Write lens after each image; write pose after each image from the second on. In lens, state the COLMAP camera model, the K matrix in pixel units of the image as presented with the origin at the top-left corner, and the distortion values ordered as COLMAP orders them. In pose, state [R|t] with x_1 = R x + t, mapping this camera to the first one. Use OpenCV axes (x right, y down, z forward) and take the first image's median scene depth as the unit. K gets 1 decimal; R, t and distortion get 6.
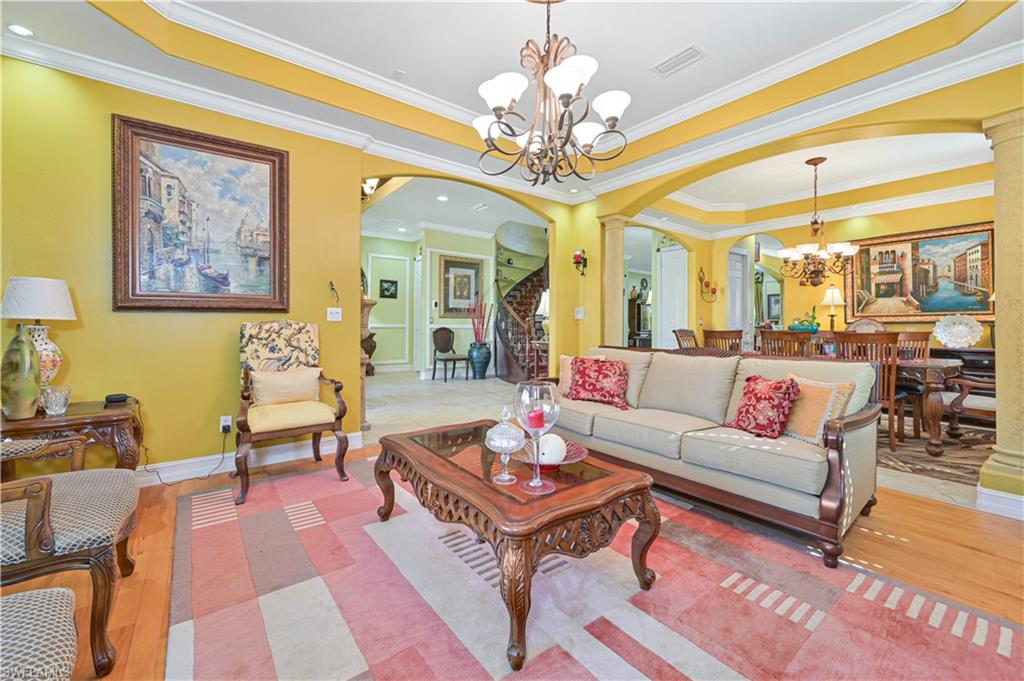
lens RADIAL K [[405.8, 0, 511.3], [0, 405.8, 325.2], [0, 0, 1]] dist [0.000477, 0.000289]
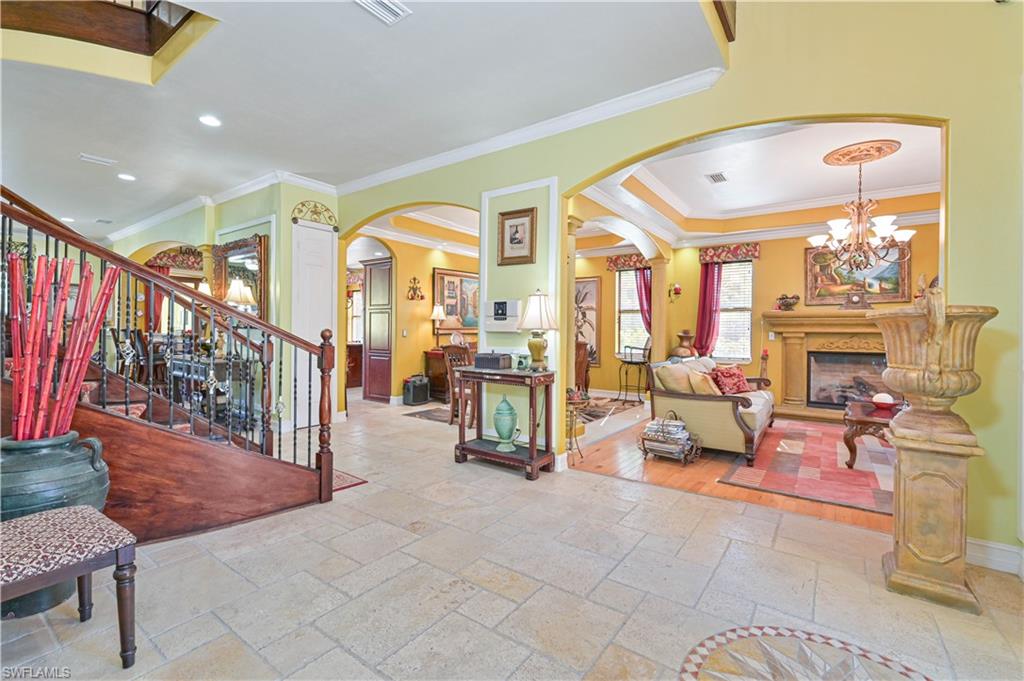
lens RADIAL K [[439.5, 0, 512.4], [0, 439.5, 332.6], [0, 0, 1]] dist [-0.002877, -0.000128]
pose [[-0.284194, -0.016512, 0.958625, -0.330156], [-0.005527, 0.999863, 0.015584, -0.022096], [-0.958751, -0.000870, -0.284246, 0.756036]]
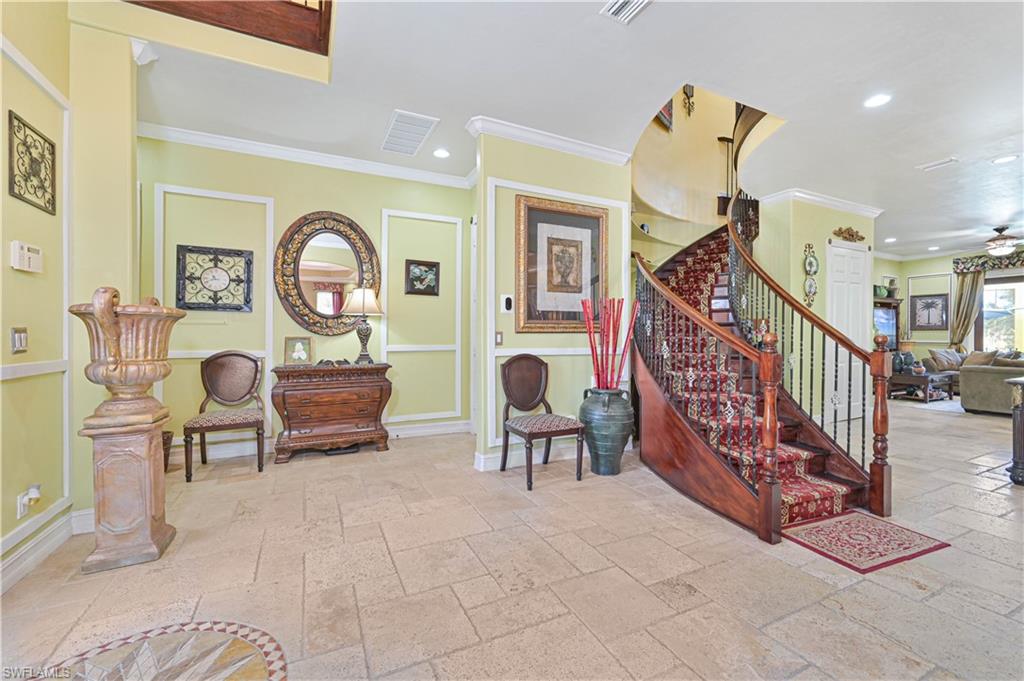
lens RADIAL K [[439.5, 0, 512.5], [0, 439.5, 337.8], [0, 0, 1]] dist [-0.002877, -0.000128]
pose [[0.978956, -0.002708, -0.204052, -0.079495], [0.003696, 0.999983, 0.004459, -0.015195], [0.204037, -0.005119, 0.978950, 0.509951]]
